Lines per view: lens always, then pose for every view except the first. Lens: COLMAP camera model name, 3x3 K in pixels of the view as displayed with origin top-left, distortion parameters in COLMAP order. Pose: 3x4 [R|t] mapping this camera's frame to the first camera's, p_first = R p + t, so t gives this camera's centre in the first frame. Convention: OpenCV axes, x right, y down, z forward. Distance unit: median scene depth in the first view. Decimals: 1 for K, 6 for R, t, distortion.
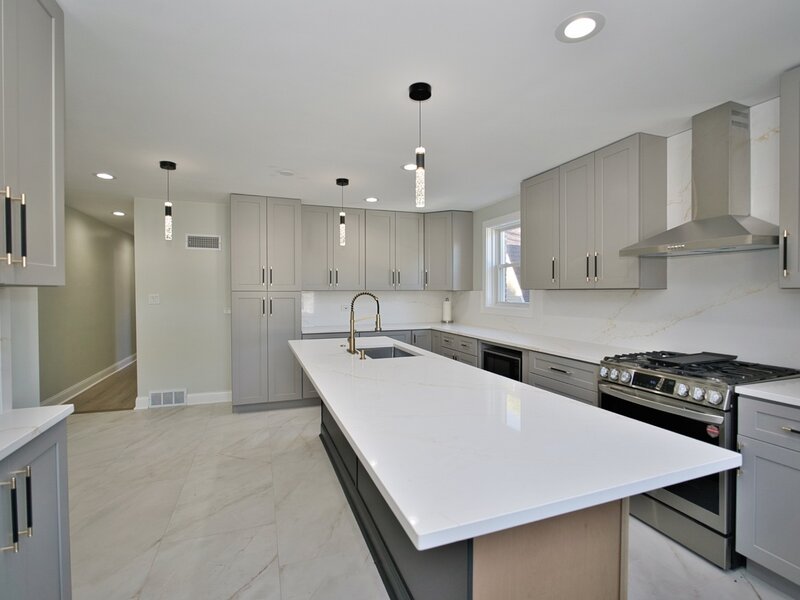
lens RADIAL K [[391.1, 0, 401.1], [0, 391.1, 300.3], [0, 0, 1]] dist [-0.022670, 0.006745]
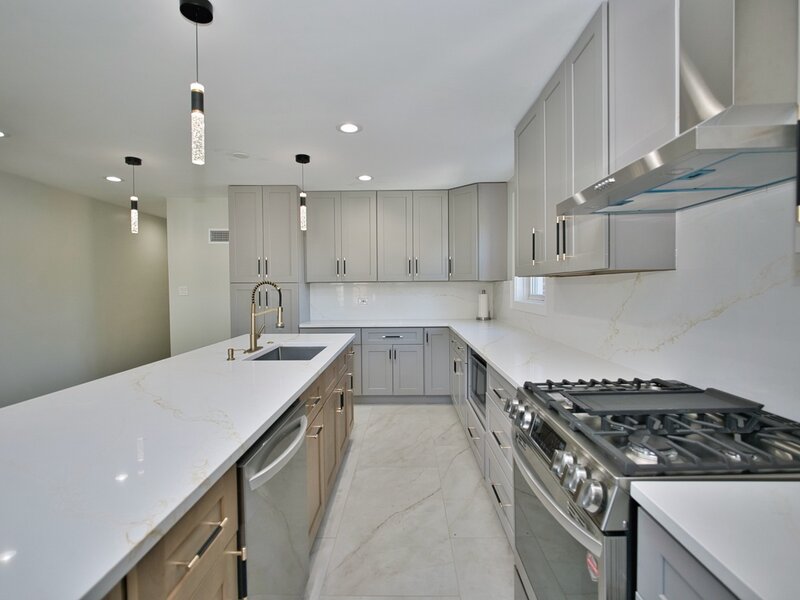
lens RADIAL K [[391.1, 0, 401.1], [0, 391.1, 297.3], [0, 0, 1]] dist [-0.022670, 0.006745]
pose [[0.935277, 0.005297, -0.353876, 0.396743], [-0.003046, 0.999971, 0.006916, 0.006325], [0.353903, -0.005391, 0.935267, 0.257556]]
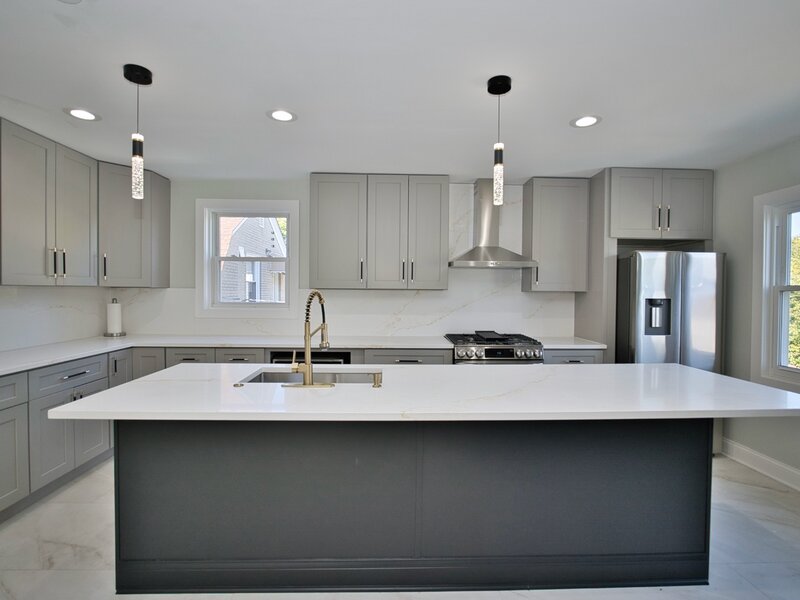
lens RADIAL K [[391.1, 0, 398.6], [0, 391.1, 298.8], [0, 0, 1]] dist [-0.022670, 0.006745]
pose [[0.322200, -0.012397, 0.946590, -0.551550], [0.010300, 0.999901, 0.009590, -0.010397], [-0.946615, 0.006660, 0.322296, 0.538551]]
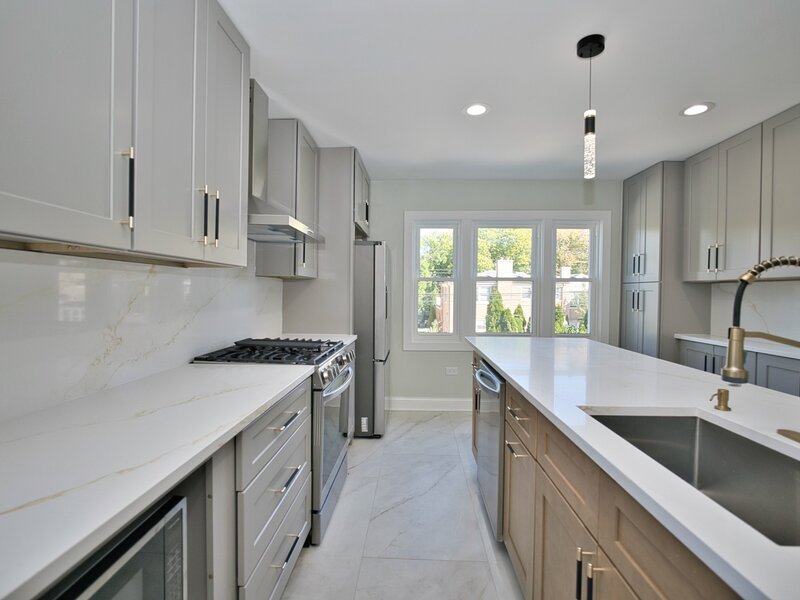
lens RADIAL K [[391.1, 0, 399.5], [0, 391.1, 298.8], [0, 0, 1]] dist [-0.022670, 0.006745]
pose [[-0.925207, -0.011971, 0.379275, 0.064710], [0.001929, 0.999341, 0.036248, 0.000573], [-0.379459, 0.034268, -0.924574, 1.154339]]
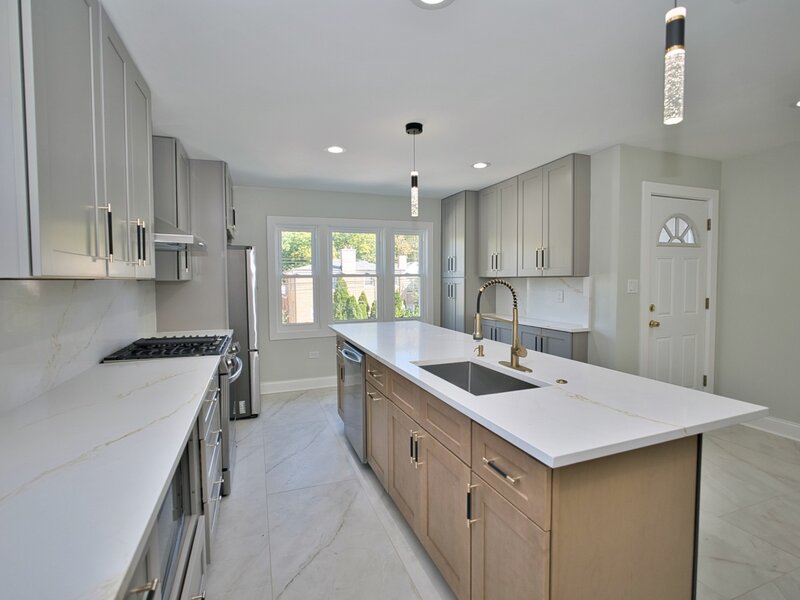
lens RADIAL K [[391.1, 0, 399.9], [0, 391.1, 297.6], [0, 0, 1]] dist [-0.022670, 0.006745]
pose [[-0.999919, 0.011388, -0.005649, 0.065392], [0.010972, 0.997563, 0.068904, -0.031331], [0.006420, 0.068837, -0.997607, 1.373138]]
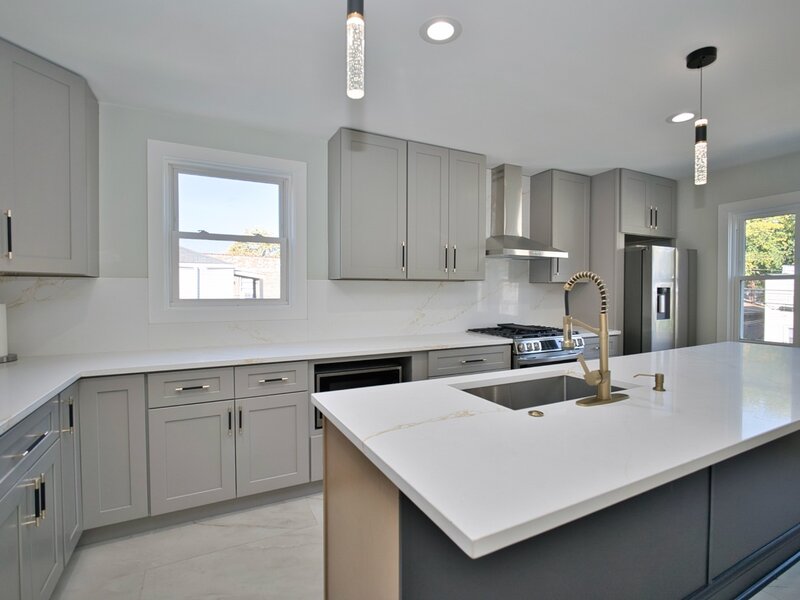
lens RADIAL K [[391.1, 0, 399.4], [0, 391.1, 298.5], [0, 0, 1]] dist [-0.022670, 0.006745]
pose [[-0.114979, -0.017345, 0.993216, -0.452921], [0.021609, 0.999567, 0.019958, -0.002431], [-0.993133, 0.023758, -0.114554, 1.058782]]
